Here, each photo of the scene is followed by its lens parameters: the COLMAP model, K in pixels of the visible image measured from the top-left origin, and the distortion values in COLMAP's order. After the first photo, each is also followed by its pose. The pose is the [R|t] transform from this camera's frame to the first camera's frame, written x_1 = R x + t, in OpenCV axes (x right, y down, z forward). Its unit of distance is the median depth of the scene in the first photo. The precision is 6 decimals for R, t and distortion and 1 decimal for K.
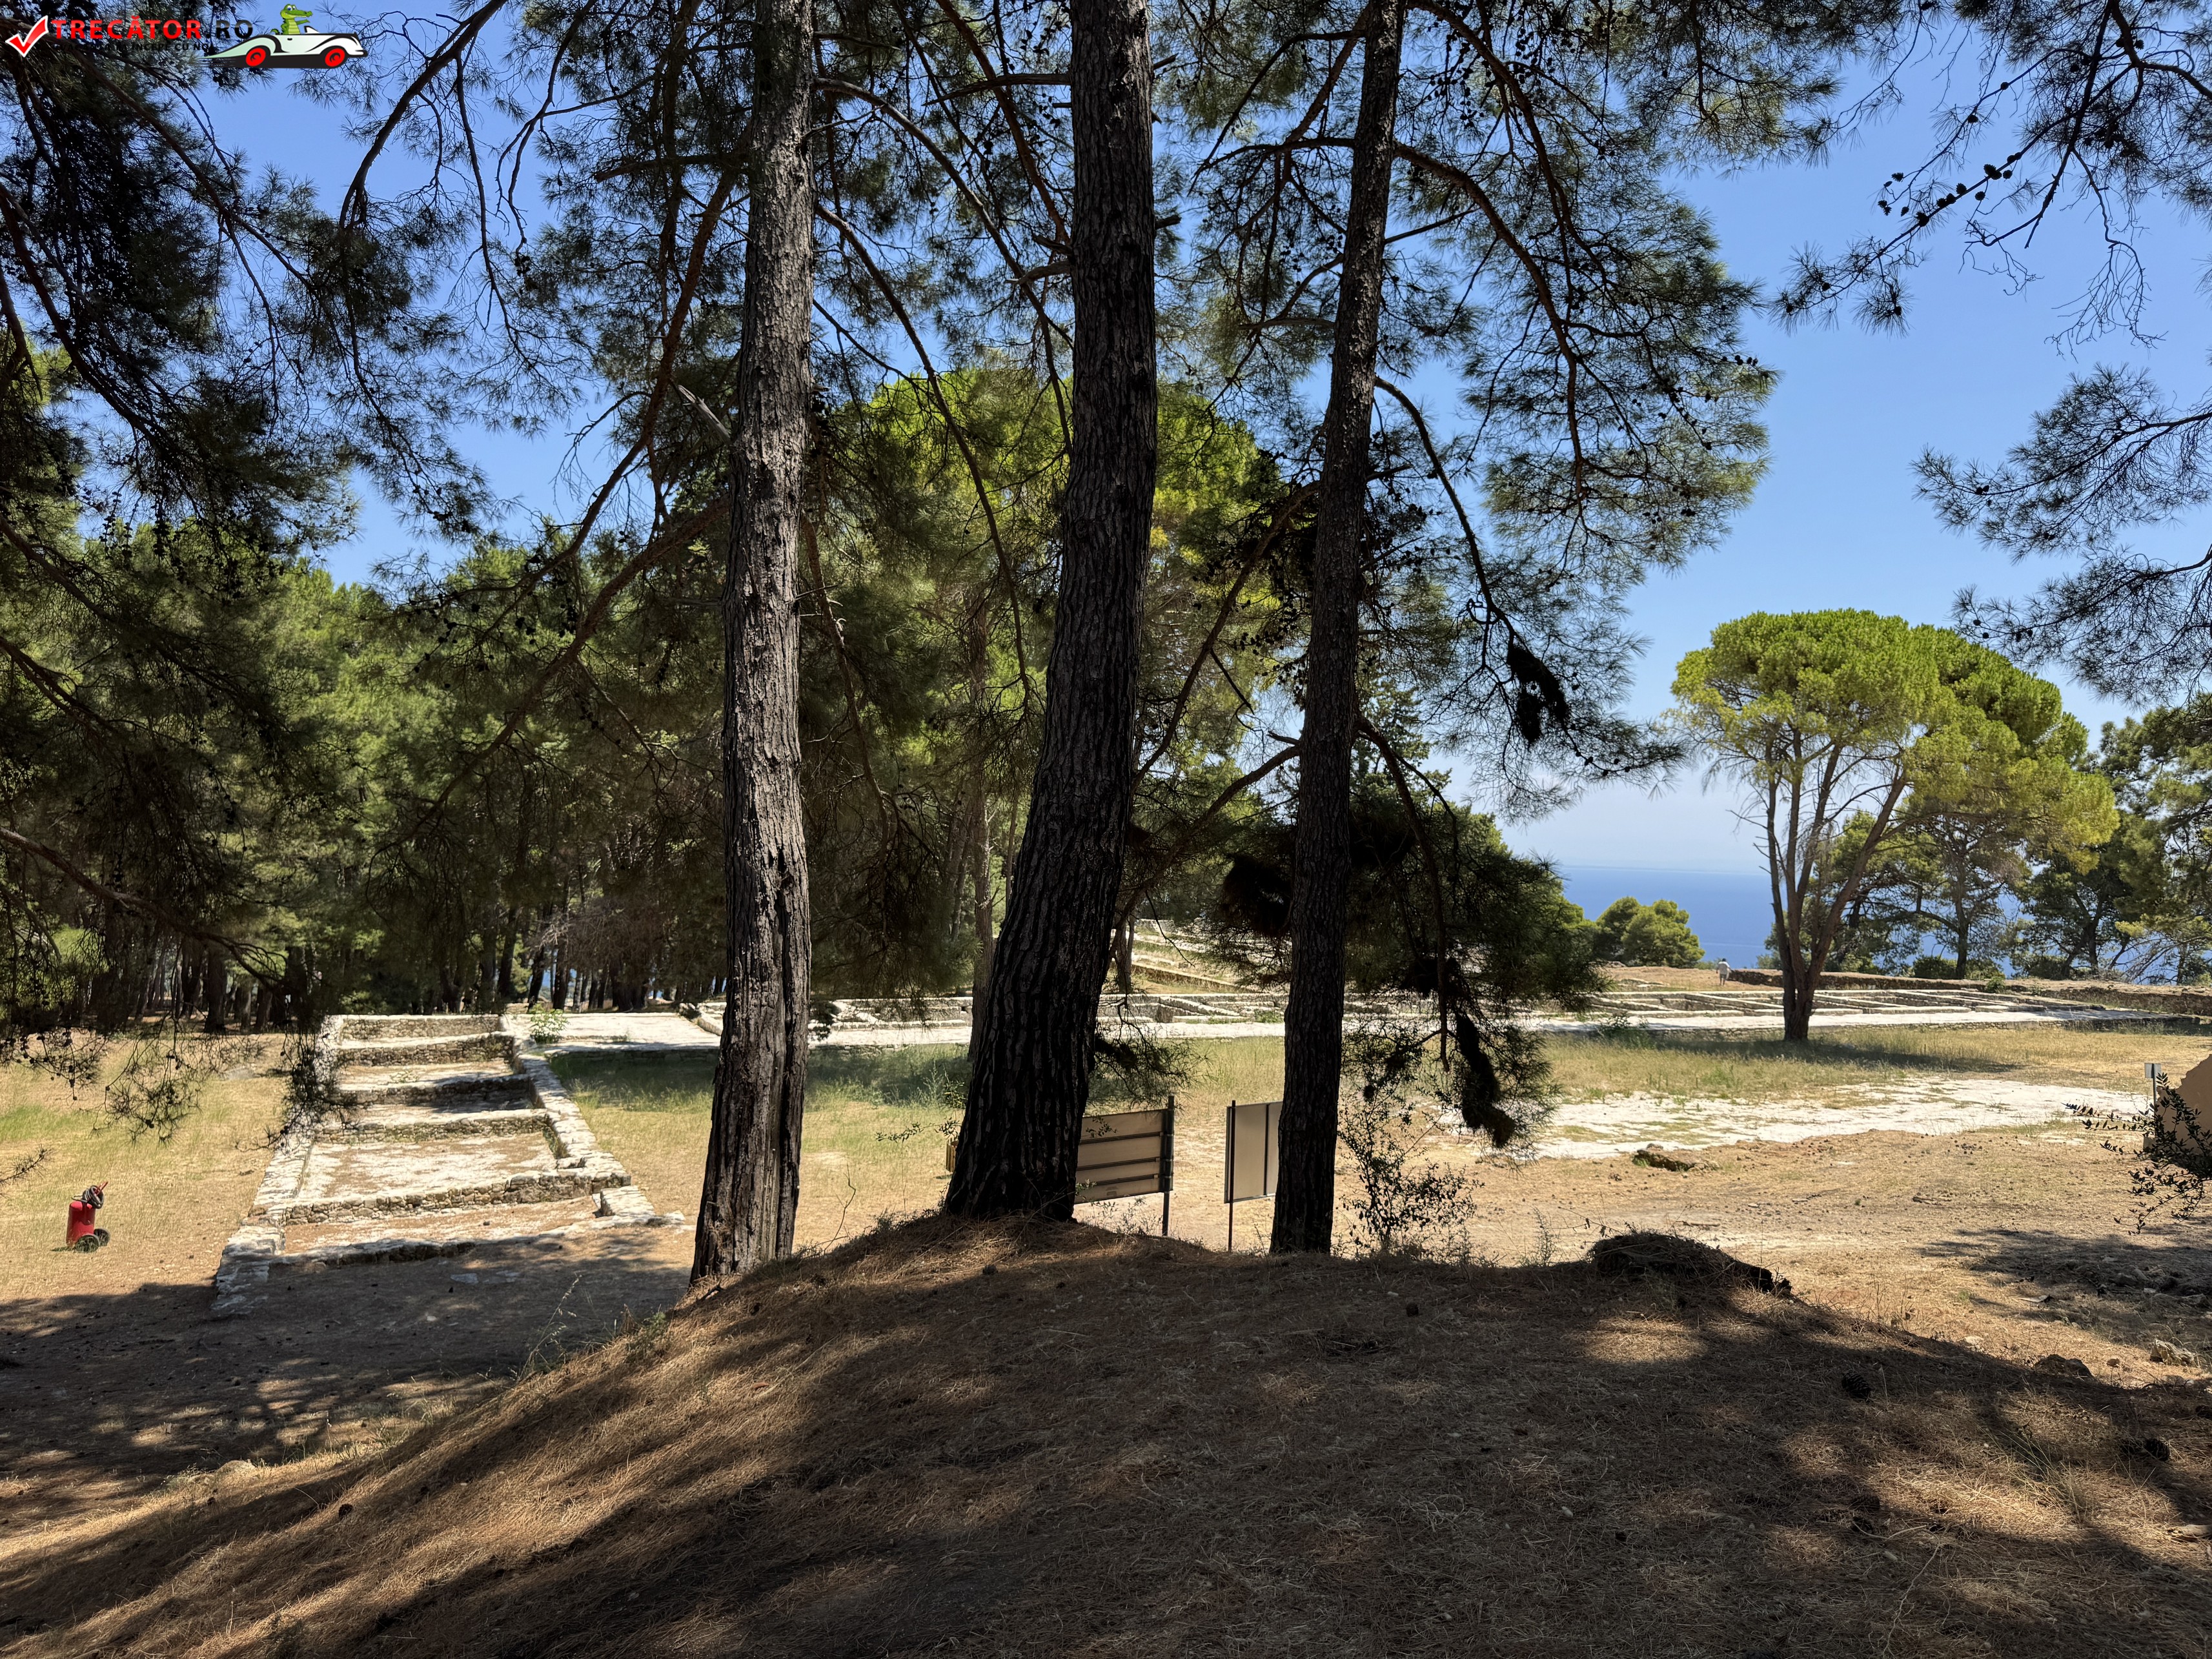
lens RADIAL K [[1562.2, 0, 1106.0], [0, 1562.2, 829.5], [0, 0, 1]] dist [-0.005719, 0.002004]
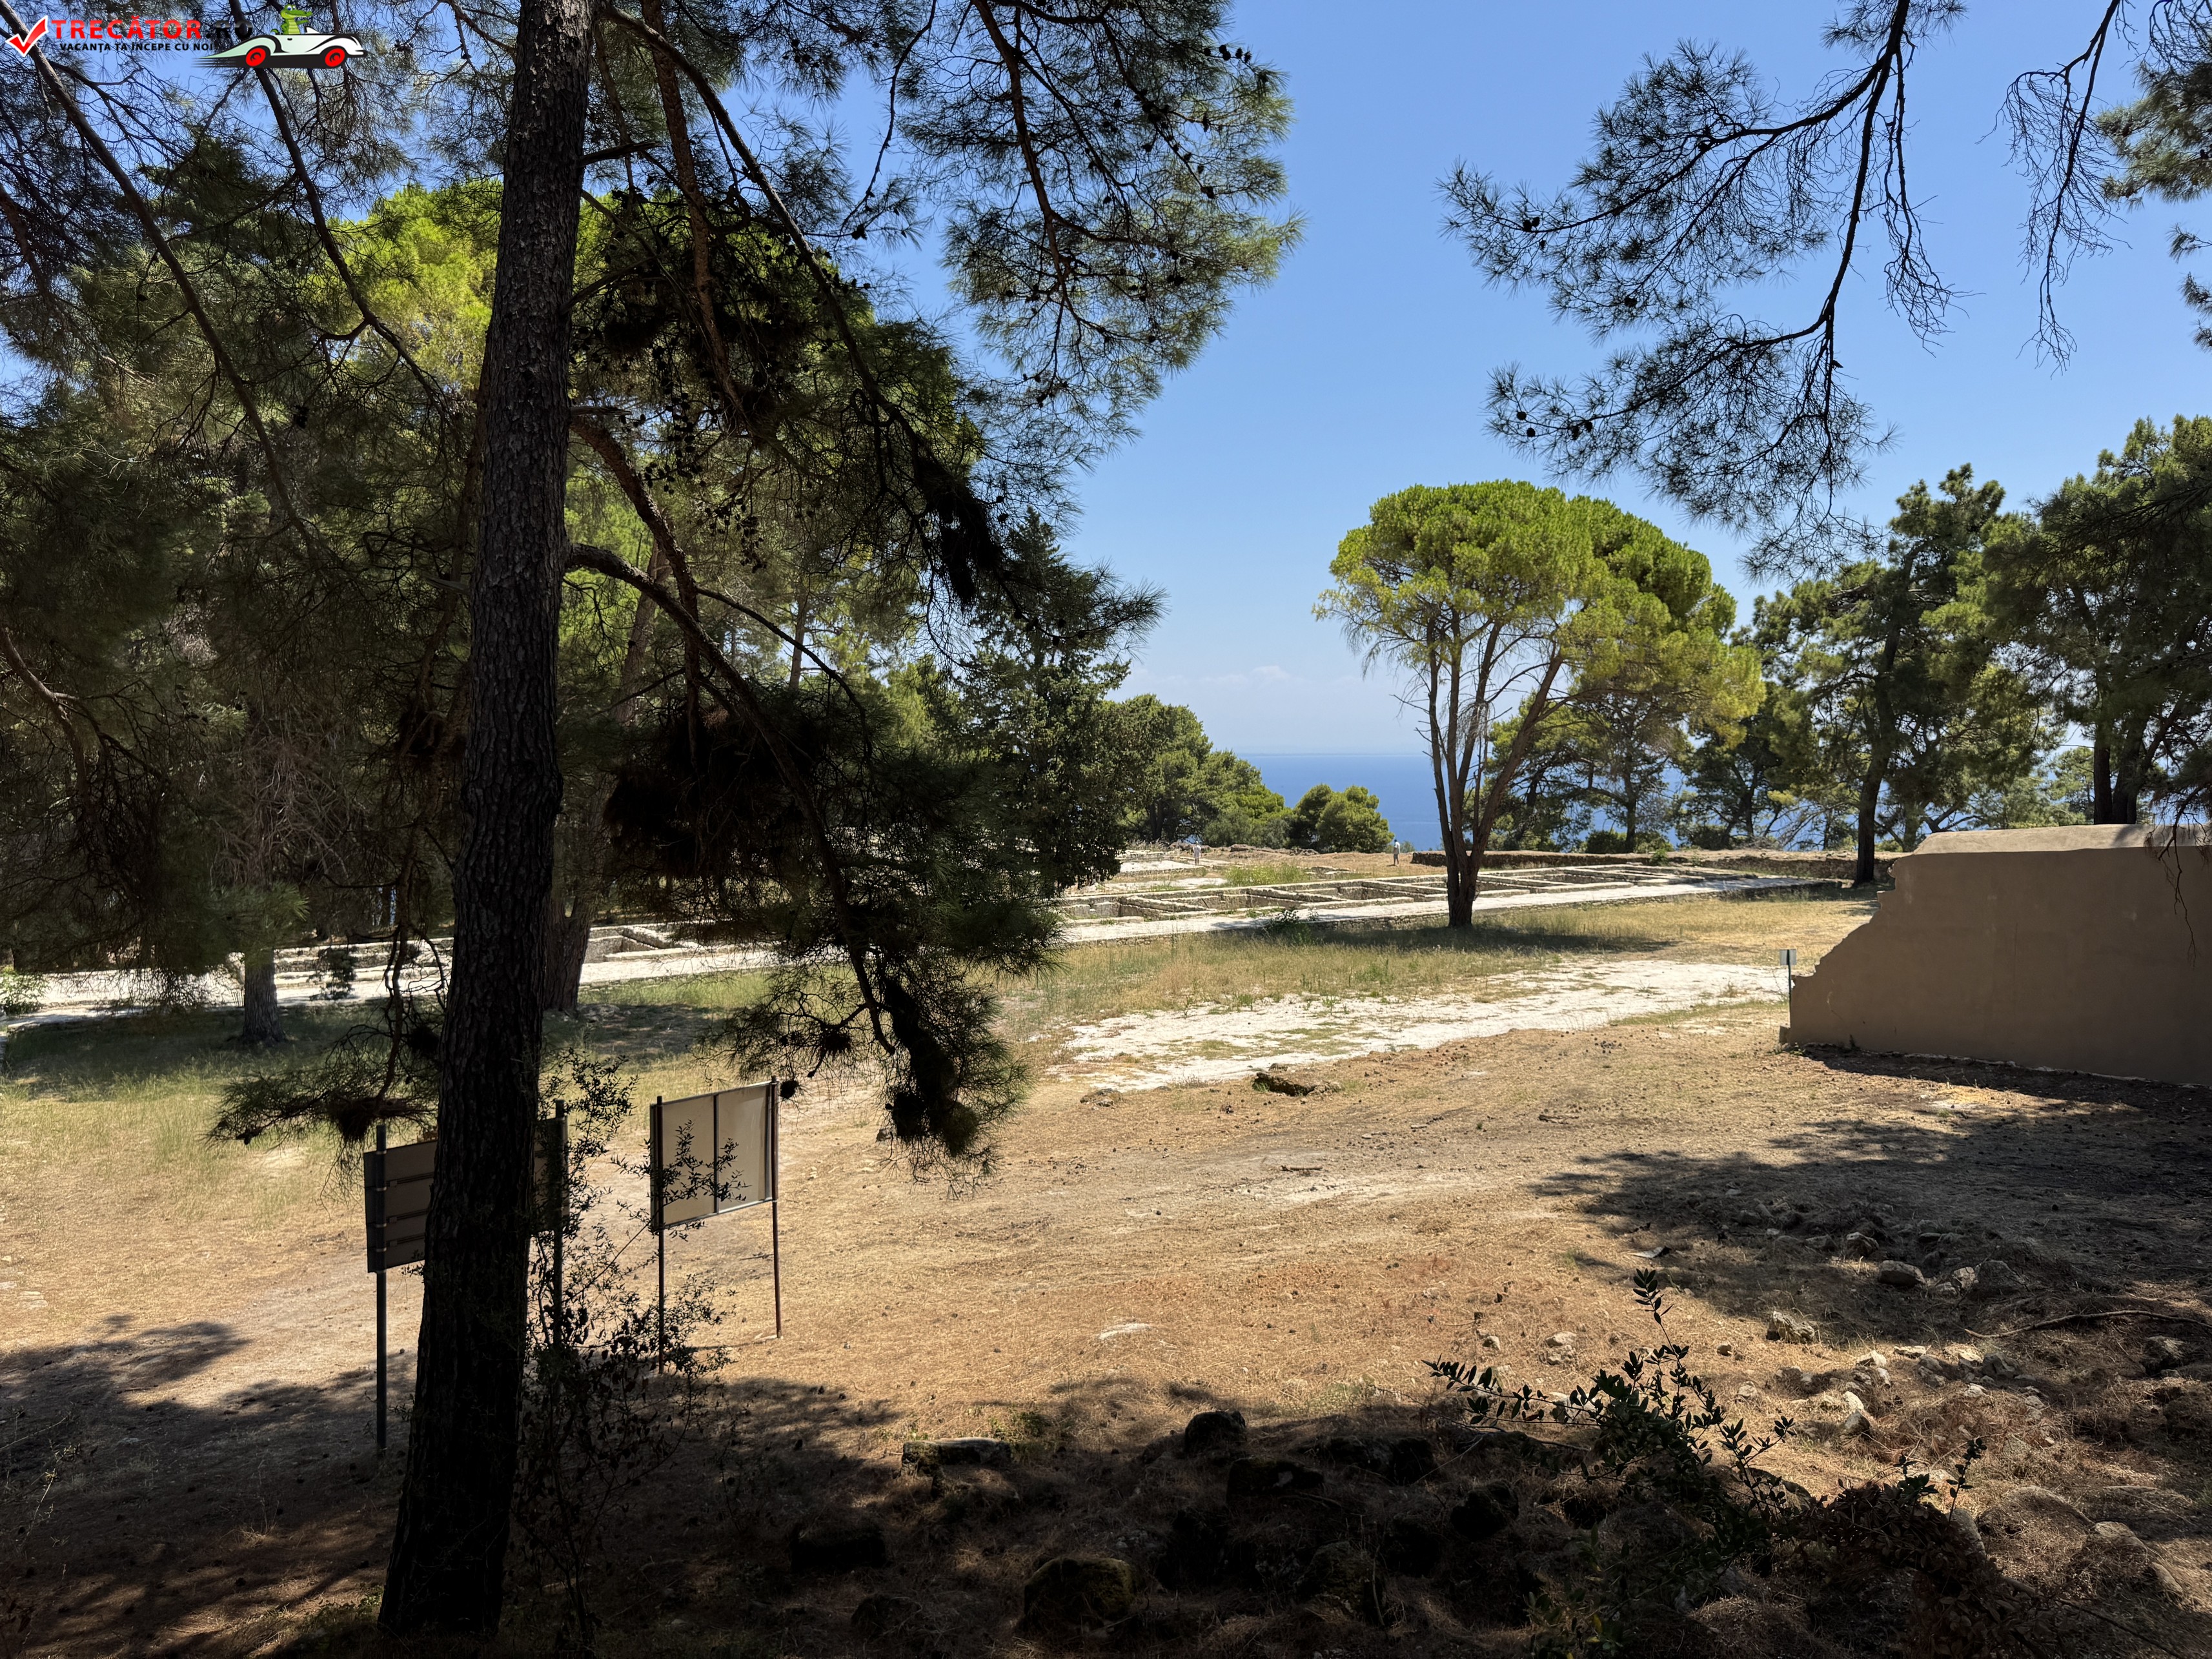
lens RADIAL K [[1515.6, 0, 1106.0], [0, 1515.6, 829.5], [0, 0, 1]] dist [0.120982, -0.239347]
pose [[0.986177, -0.041977, 0.160289, 0.072986], [0.031309, 0.997159, 0.068512, 0.001062], [-0.162710, -0.062546, 0.984690, 0.096069]]
